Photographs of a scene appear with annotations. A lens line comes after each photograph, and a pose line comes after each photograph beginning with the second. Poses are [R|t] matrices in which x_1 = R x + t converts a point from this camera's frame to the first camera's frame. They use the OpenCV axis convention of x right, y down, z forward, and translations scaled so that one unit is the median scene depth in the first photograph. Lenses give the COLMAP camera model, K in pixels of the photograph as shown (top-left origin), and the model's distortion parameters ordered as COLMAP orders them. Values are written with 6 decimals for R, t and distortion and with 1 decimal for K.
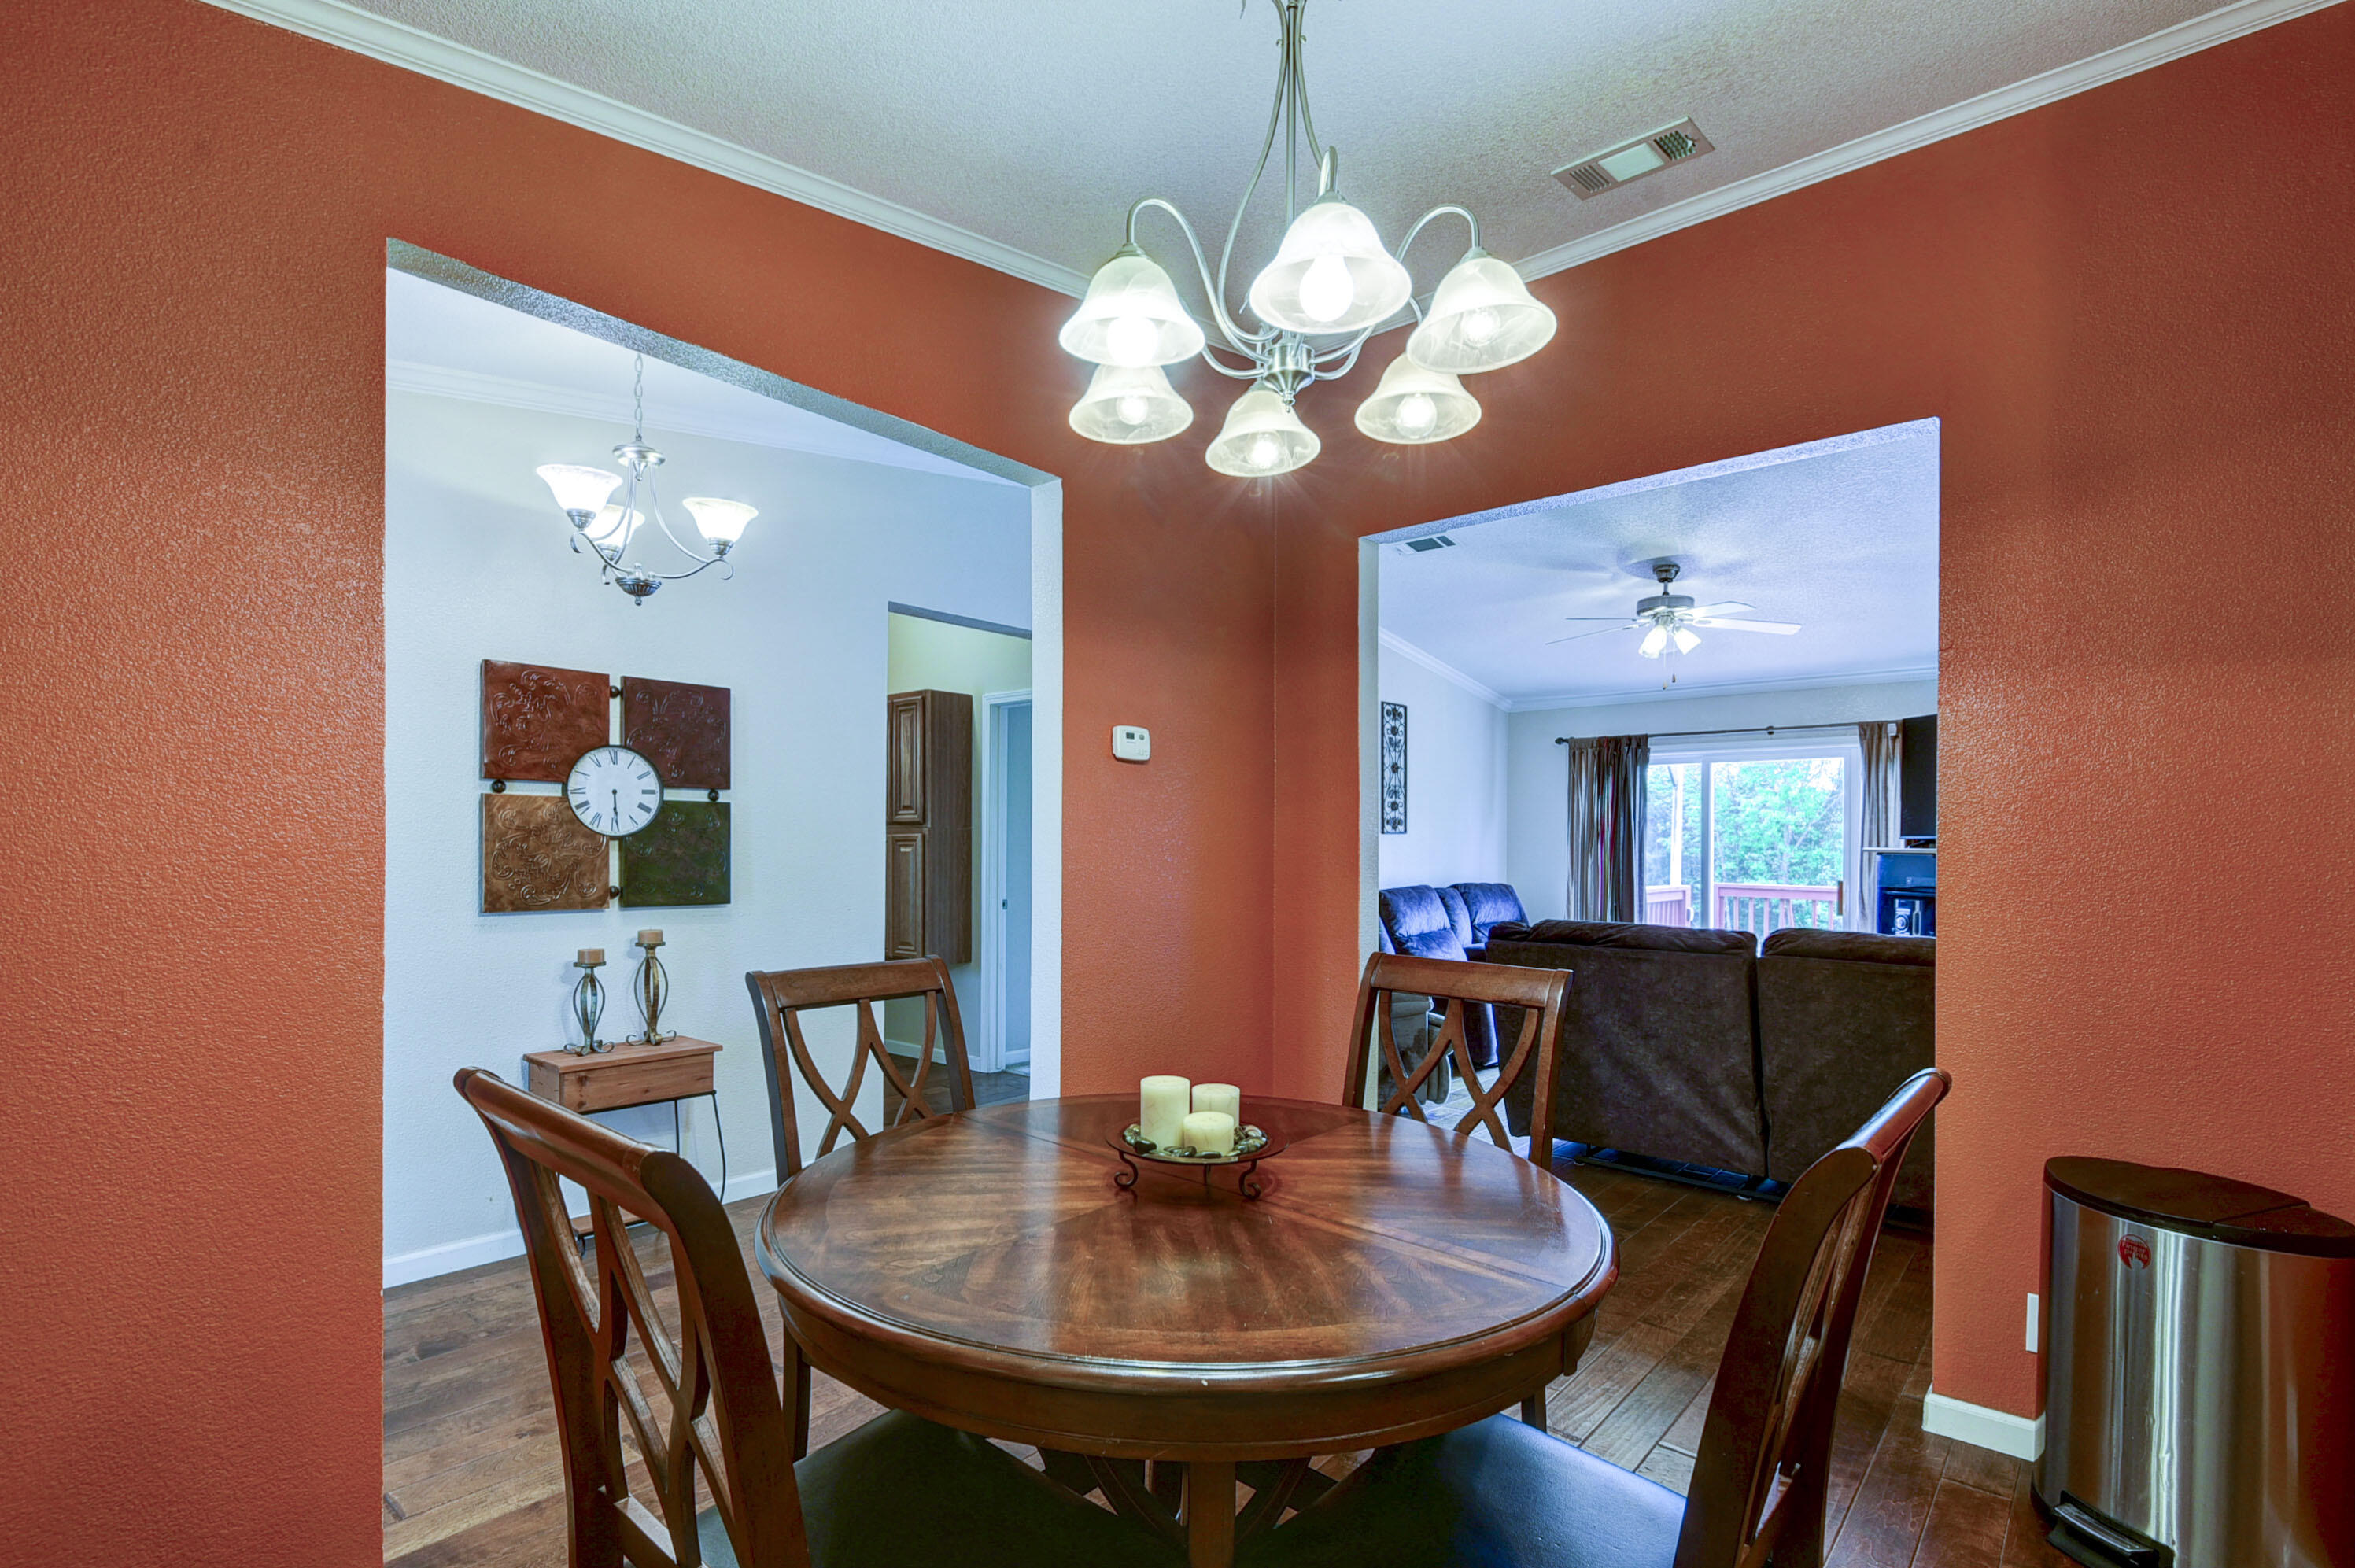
lens RADIAL K [[1091.8, 0, 1158.7], [0, 1091.8, 847.0], [0, 0, 1]] dist [0.019747, -0.014015]
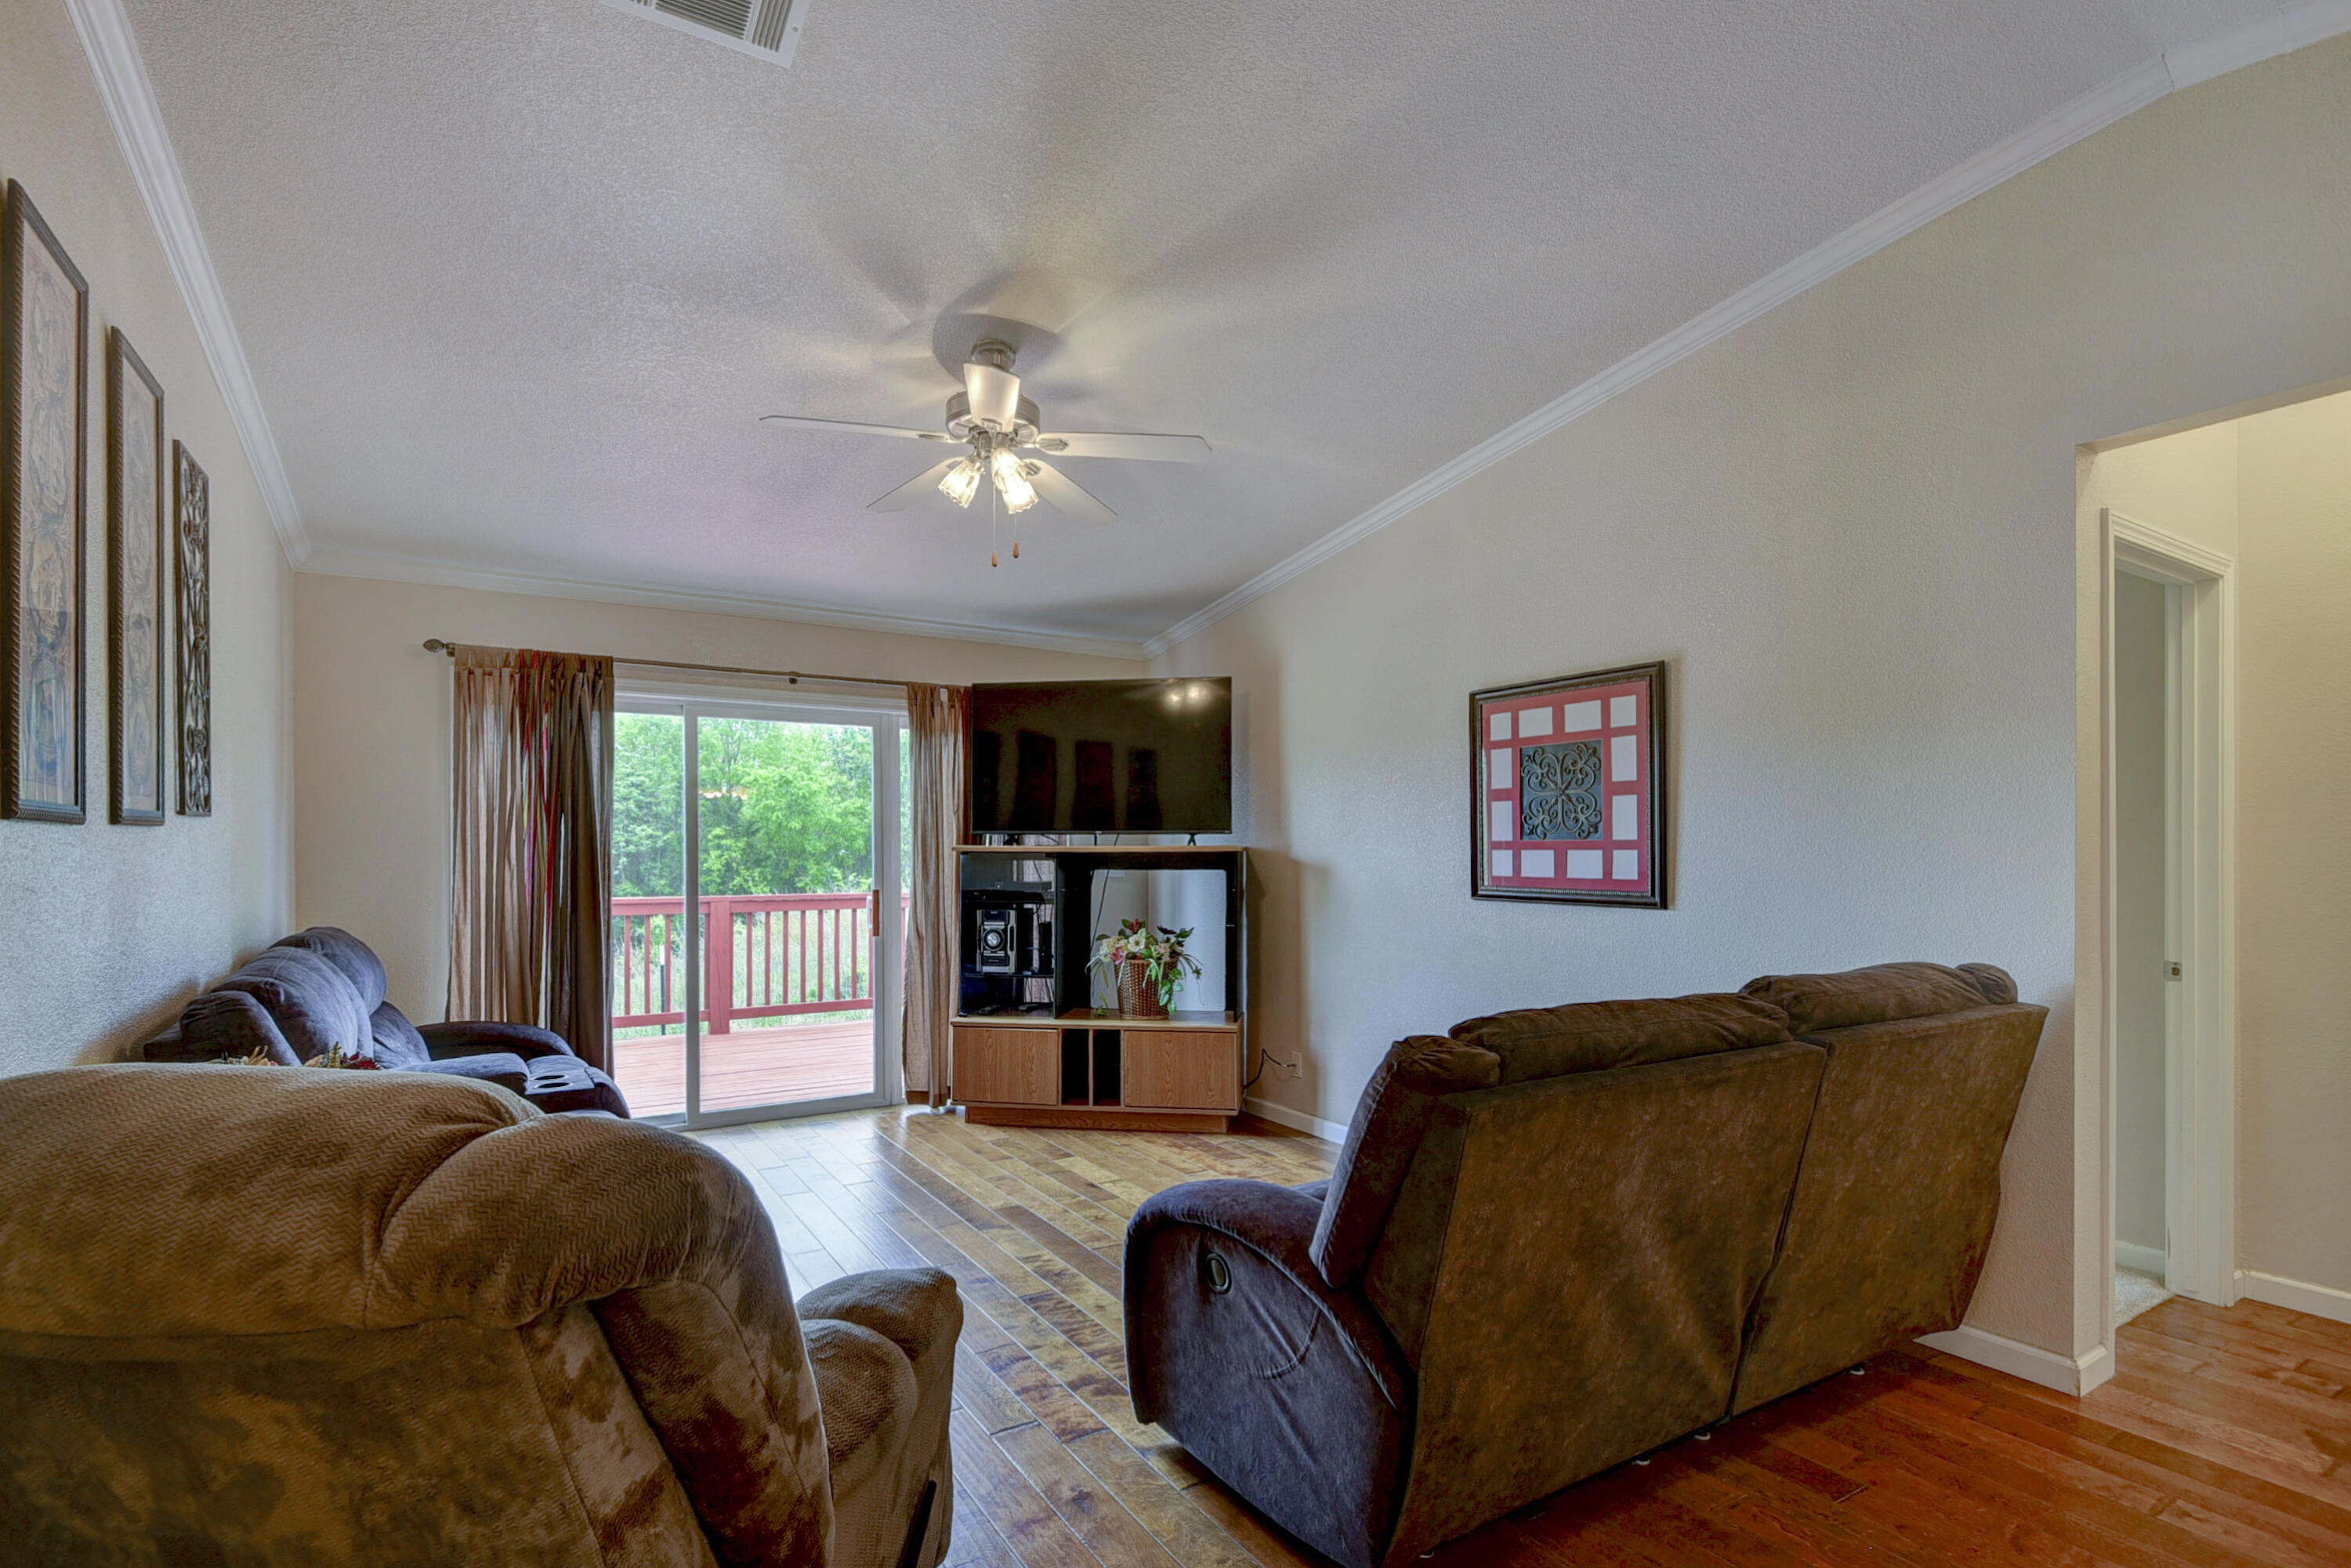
lens RADIAL K [[1090.0, 0, 1148.6], [0, 1090.0, 863.6], [0, 0, 1]] dist [0.019747, -0.014015]
pose [[0.304889, -0.019179, 0.952195, -0.079317], [0.003513, 0.999813, 0.019013, -0.001659], [-0.952381, -0.002452, 0.304900, 1.206356]]
